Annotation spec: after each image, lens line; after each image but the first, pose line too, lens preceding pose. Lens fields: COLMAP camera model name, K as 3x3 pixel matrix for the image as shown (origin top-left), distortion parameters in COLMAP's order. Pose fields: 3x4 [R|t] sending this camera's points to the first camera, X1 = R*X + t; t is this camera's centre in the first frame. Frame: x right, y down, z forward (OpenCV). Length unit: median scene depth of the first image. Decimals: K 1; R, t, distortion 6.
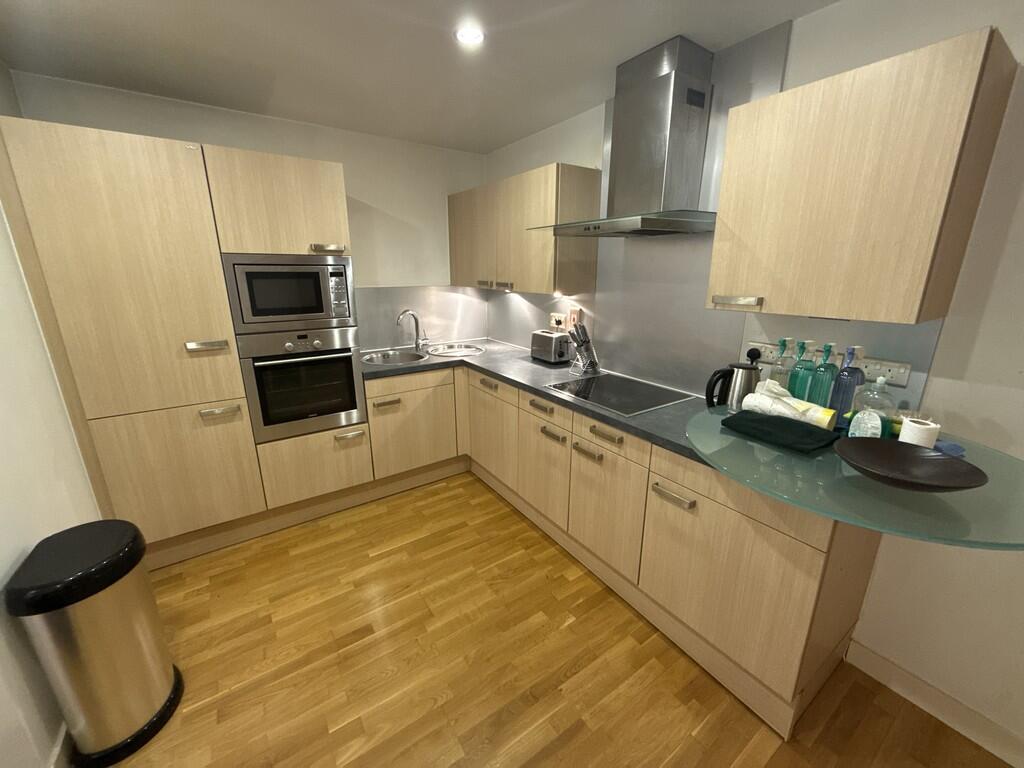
lens RADIAL K [[409.7, 0, 510.8], [0, 409.7, 384.1], [0, 0, 1]] dist [-0.001660, -0.000085]
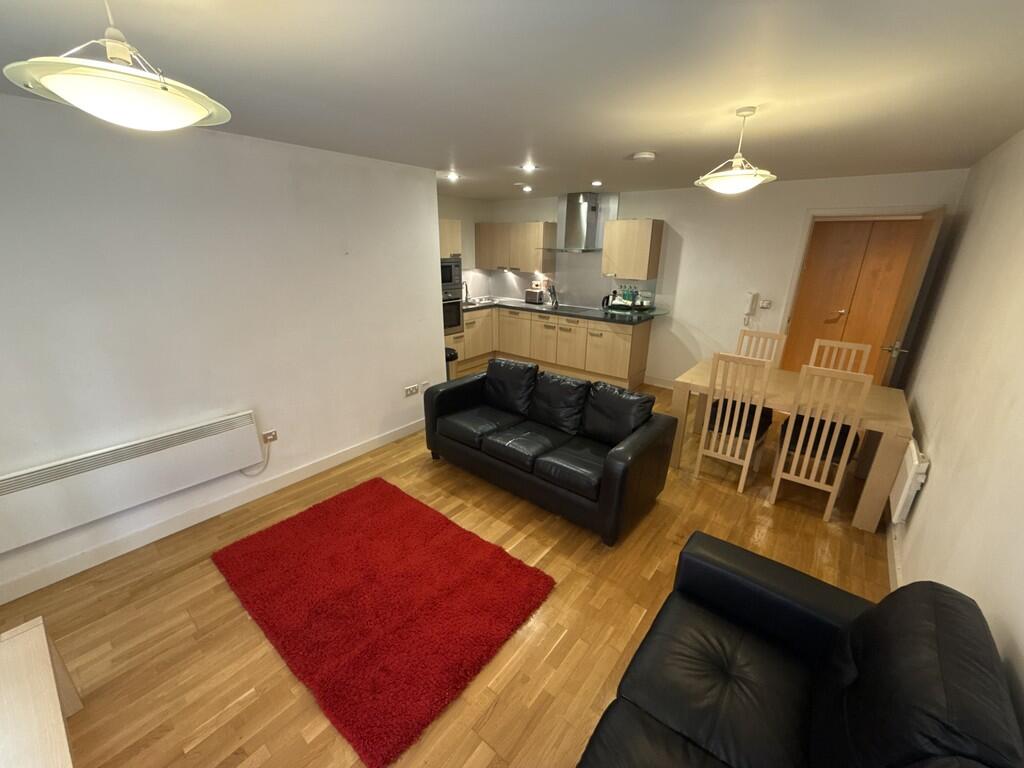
lens RADIAL K [[409.7, 0, 512.5], [0, 409.7, 383.8], [0, 0, 1]] dist [-0.001660, -0.000085]
pose [[0.957535, -0.087096, 0.274847, -0.876726], [0.071021, 0.995159, 0.067925, 0.289564], [-0.279432, -0.045520, 0.959086, -1.480359]]
